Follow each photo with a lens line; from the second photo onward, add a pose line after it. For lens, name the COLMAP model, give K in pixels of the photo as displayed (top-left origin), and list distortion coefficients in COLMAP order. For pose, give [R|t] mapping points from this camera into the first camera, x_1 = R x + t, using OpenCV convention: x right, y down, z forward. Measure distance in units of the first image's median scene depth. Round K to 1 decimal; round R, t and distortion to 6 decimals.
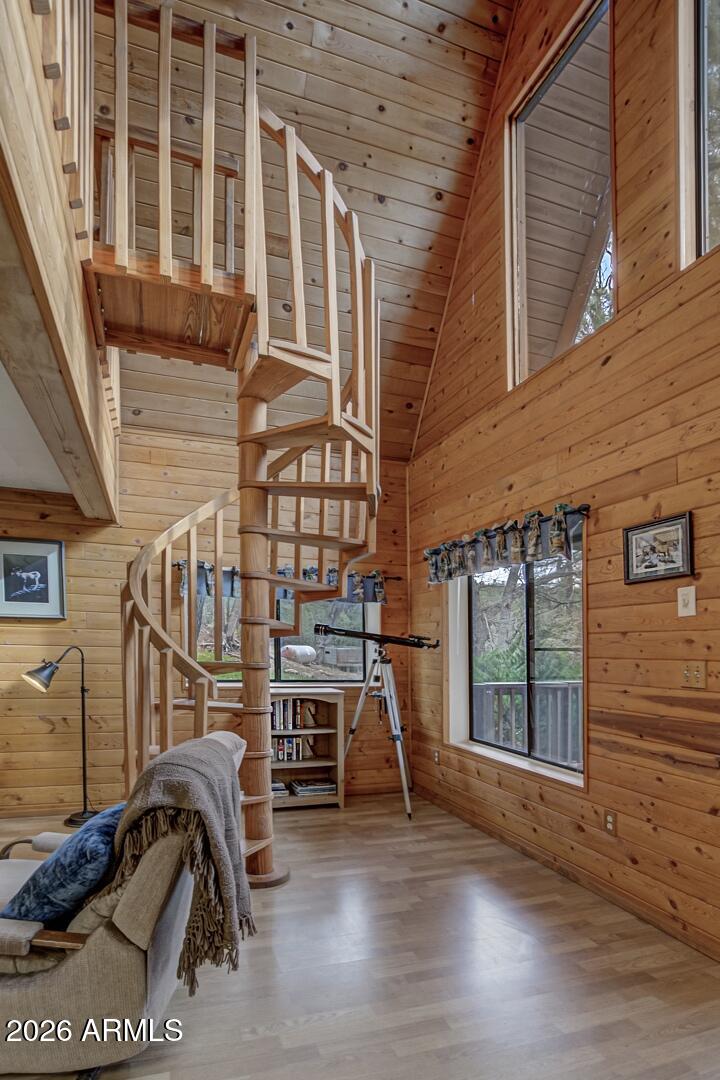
lens RADIAL K [[539.2, 0, 329.8], [0, 539.2, 656.9], [0, 0, 1]] dist [-0.037824, -0.000276]
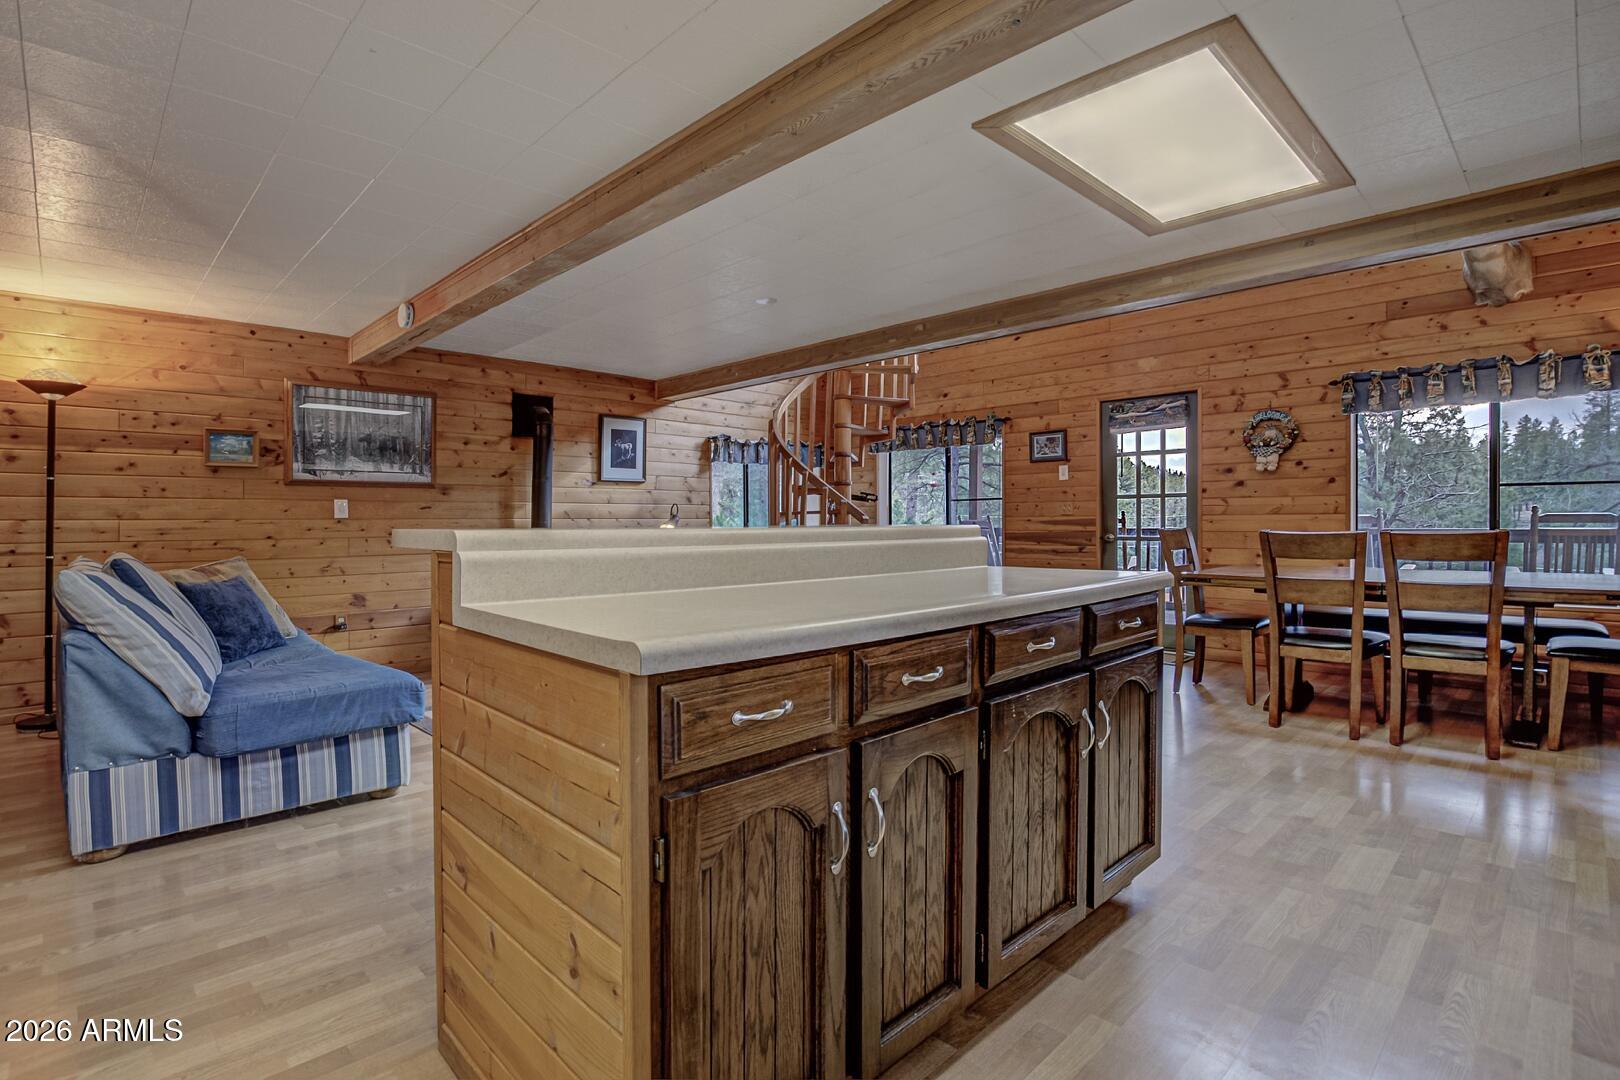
lens RADIAL K [[770.5, 0, 784.6], [0, 770.5, 540.6], [0, 0, 1]] dist [-0.024014, 0.000105]
pose [[0.902614, -0.036057, 0.428938, -1.345277], [0.029657, 0.999327, 0.021598, 0.052516], [-0.429428, -0.006774, 0.903076, -1.034895]]
